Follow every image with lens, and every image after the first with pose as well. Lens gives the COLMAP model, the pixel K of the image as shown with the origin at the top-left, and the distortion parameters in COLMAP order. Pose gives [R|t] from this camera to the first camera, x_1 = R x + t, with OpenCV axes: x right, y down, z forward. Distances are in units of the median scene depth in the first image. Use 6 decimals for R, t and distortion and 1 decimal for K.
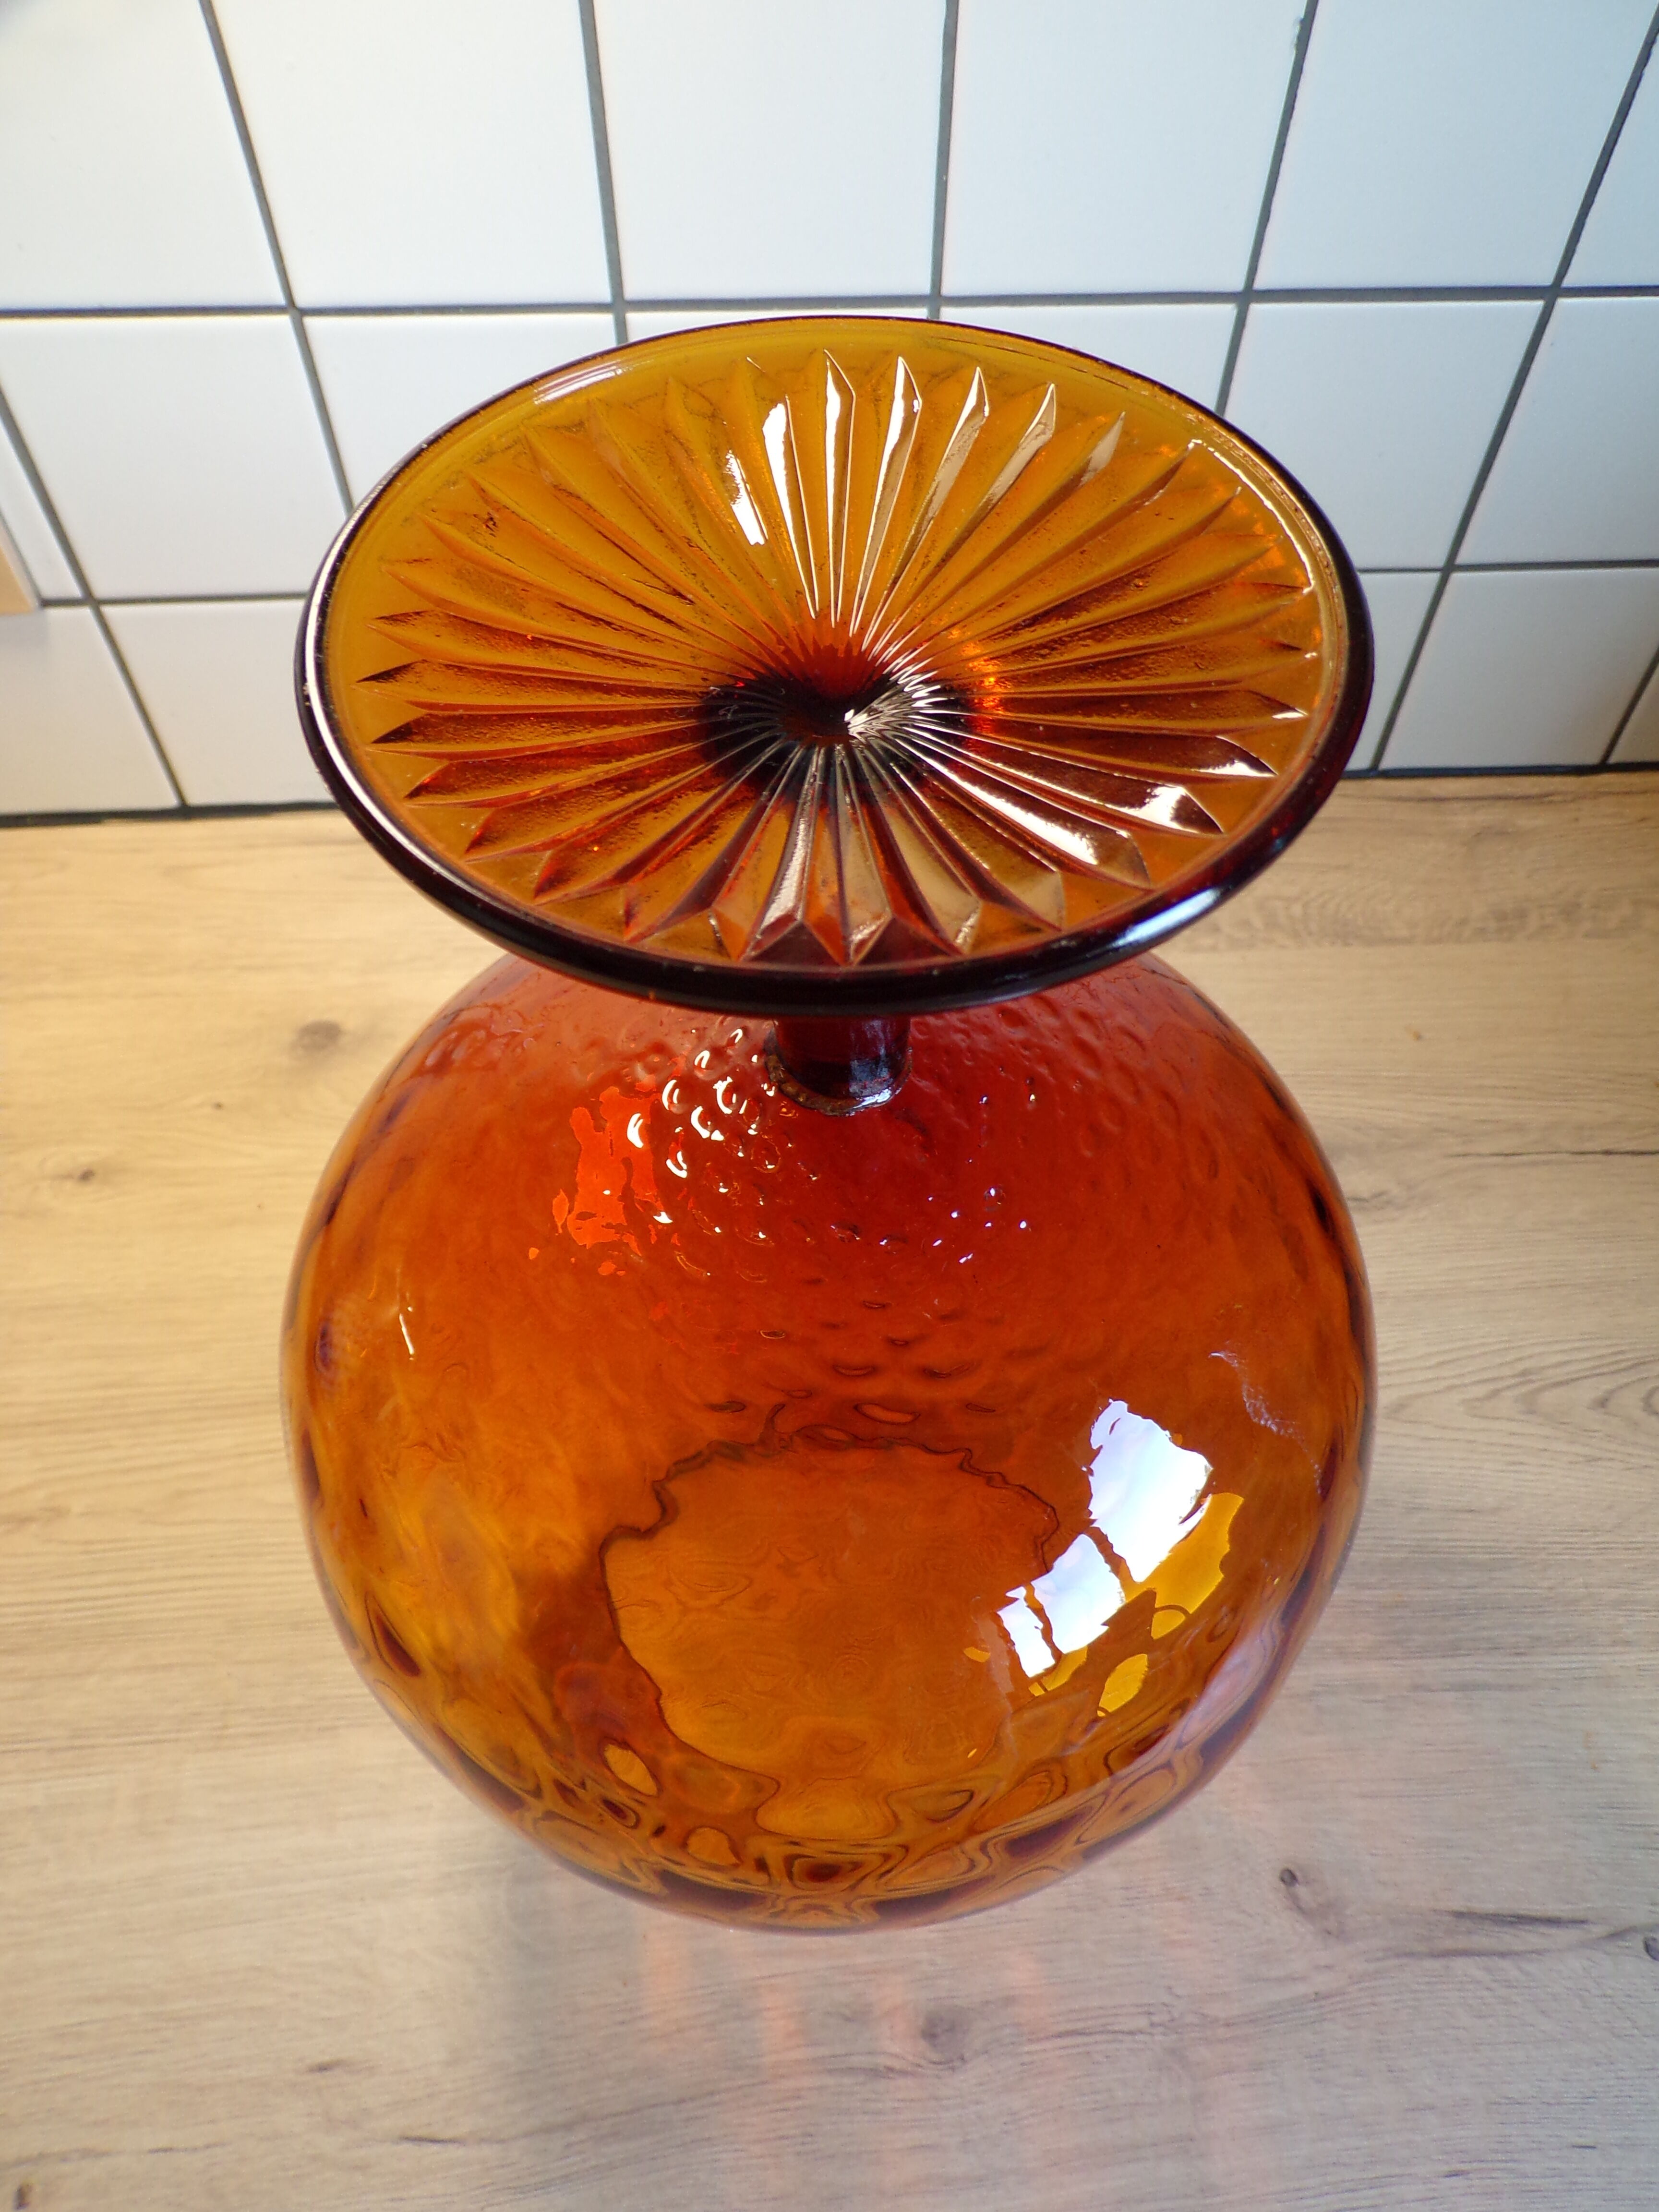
lens RADIAL K [[1521.4, 0, 818.1], [0, 1521.4, 1151.5], [0, 0, 1]] dist [-0.002959, 0.002717]
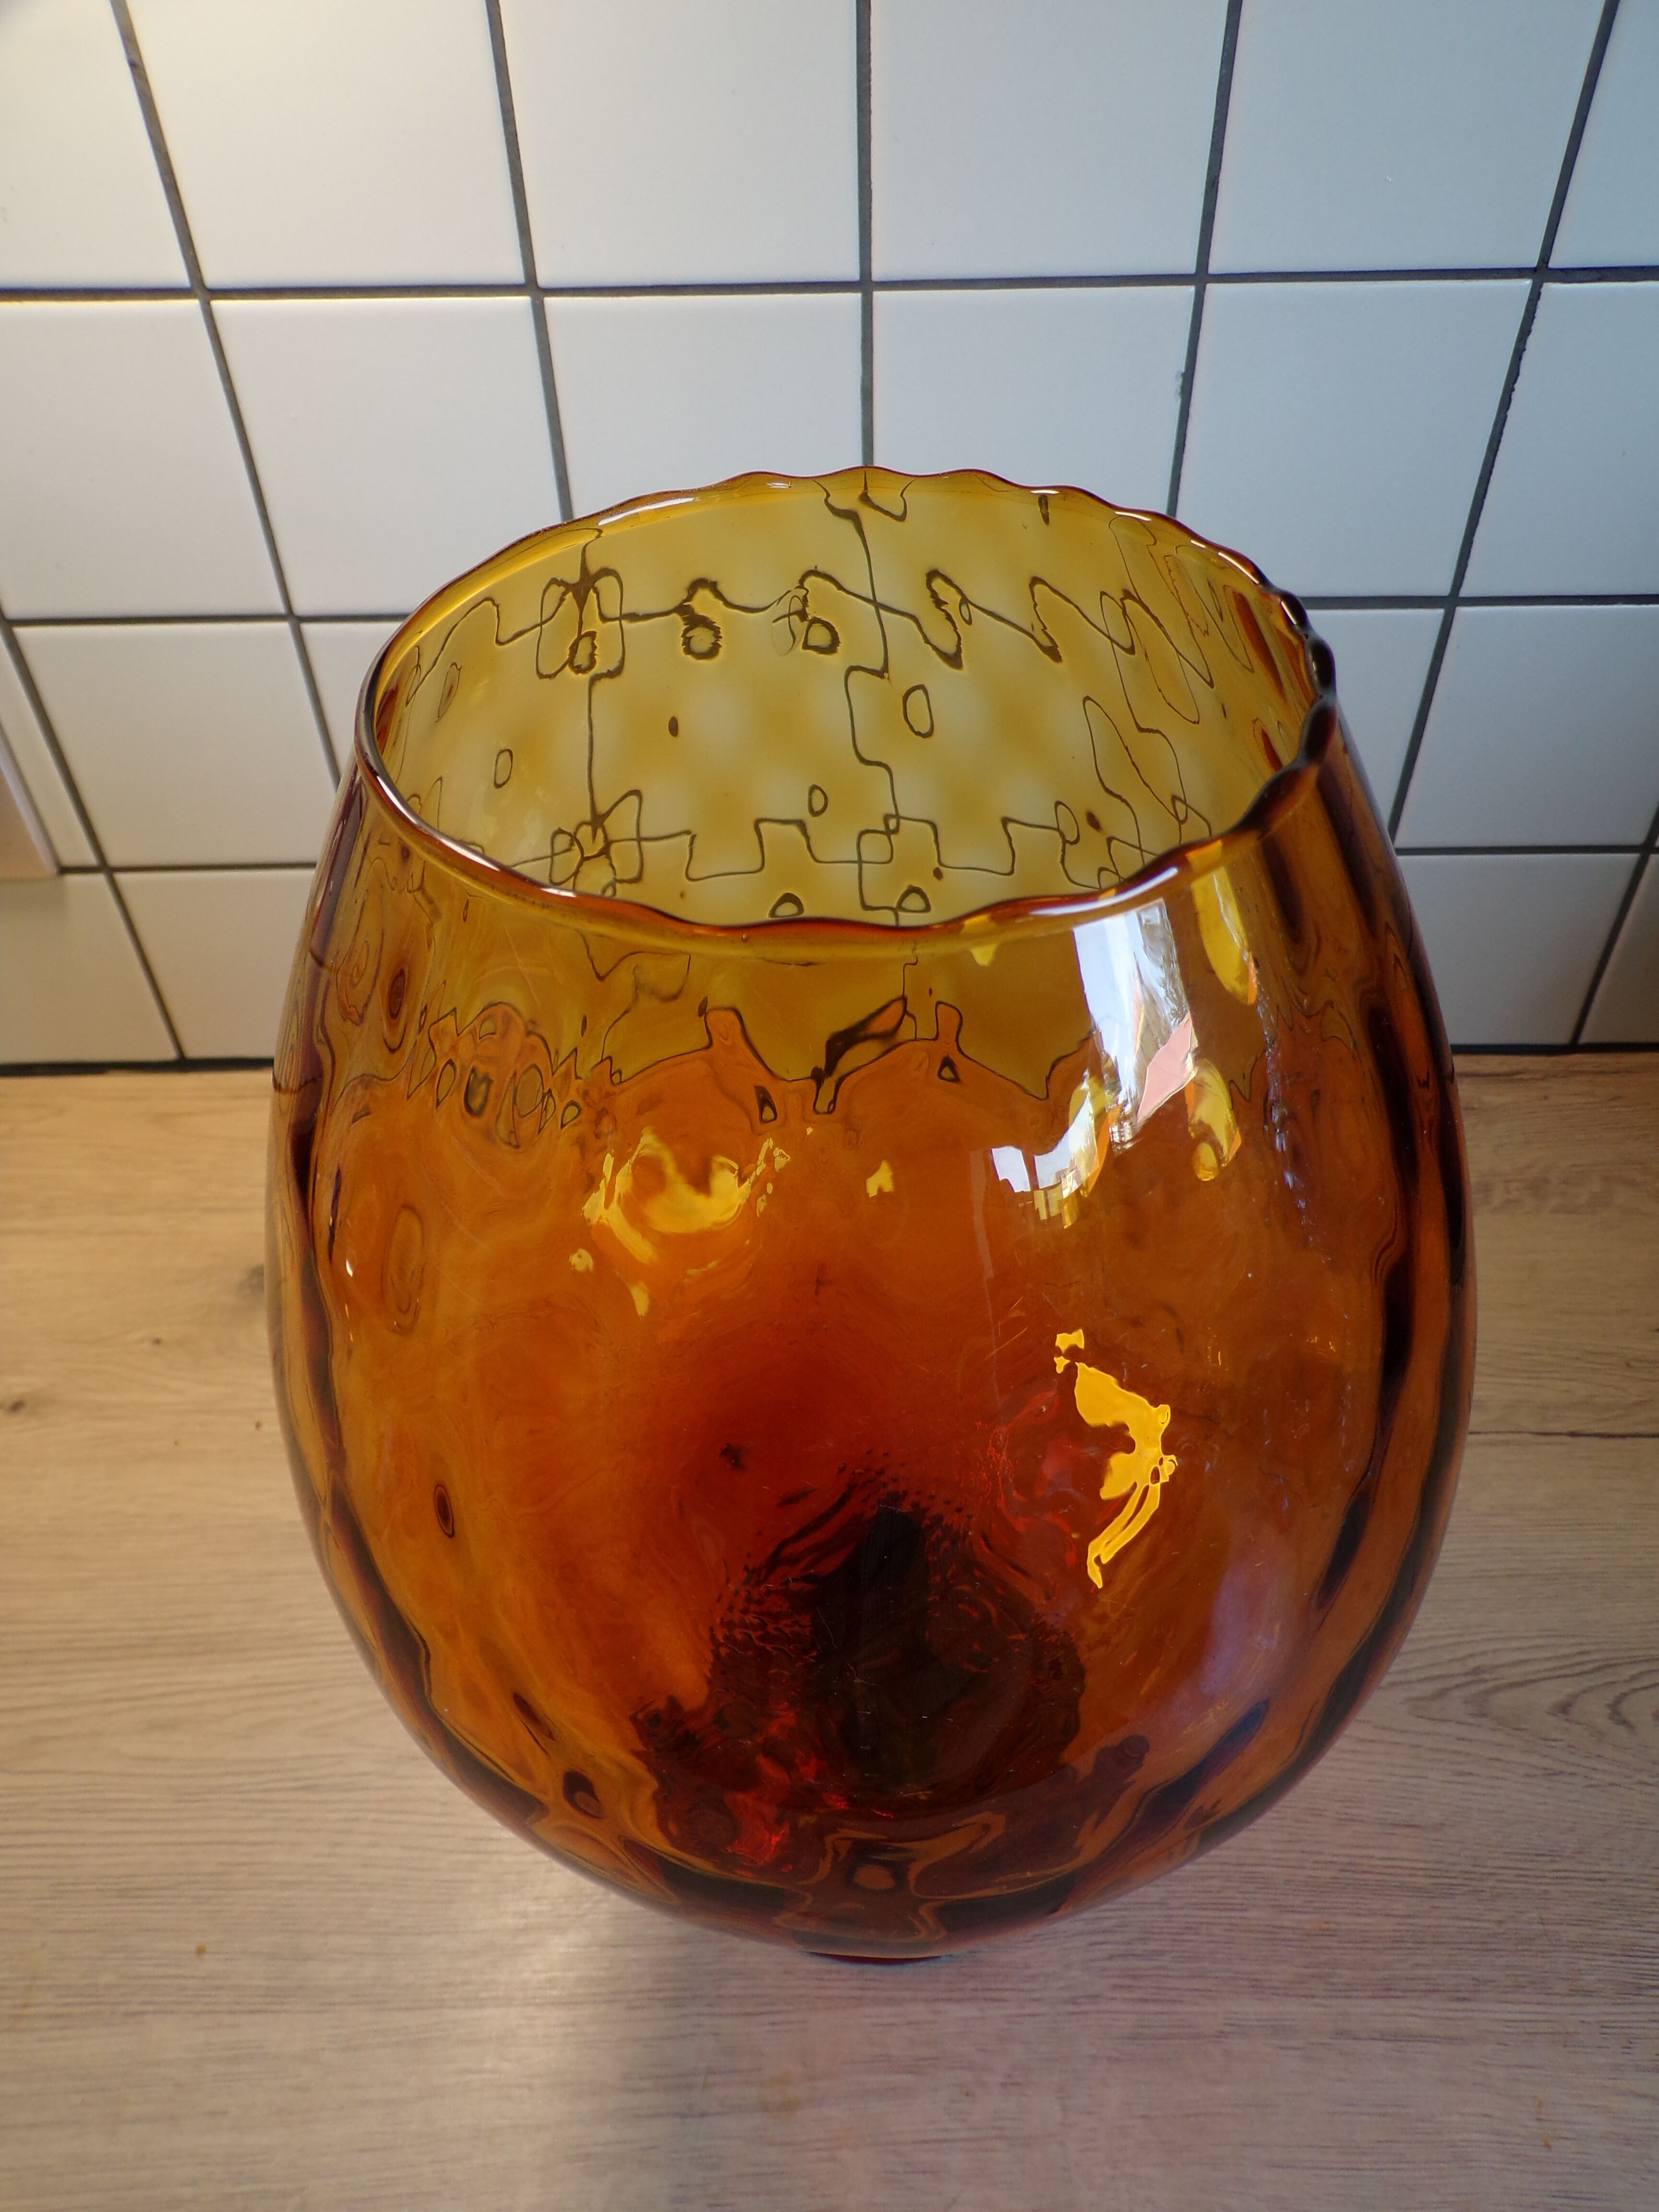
lens RADIAL K [[1521.4, 0, 841.4], [0, 1521.4, 1134.0], [0, 0, 1]] dist [-0.002959, 0.002717]
pose [[0.997838, 0.021428, -0.062131, 0.132234], [-0.033724, 0.978348, -0.204203, 0.029057], [0.056410, 0.205857, 0.976955, 0.015529]]
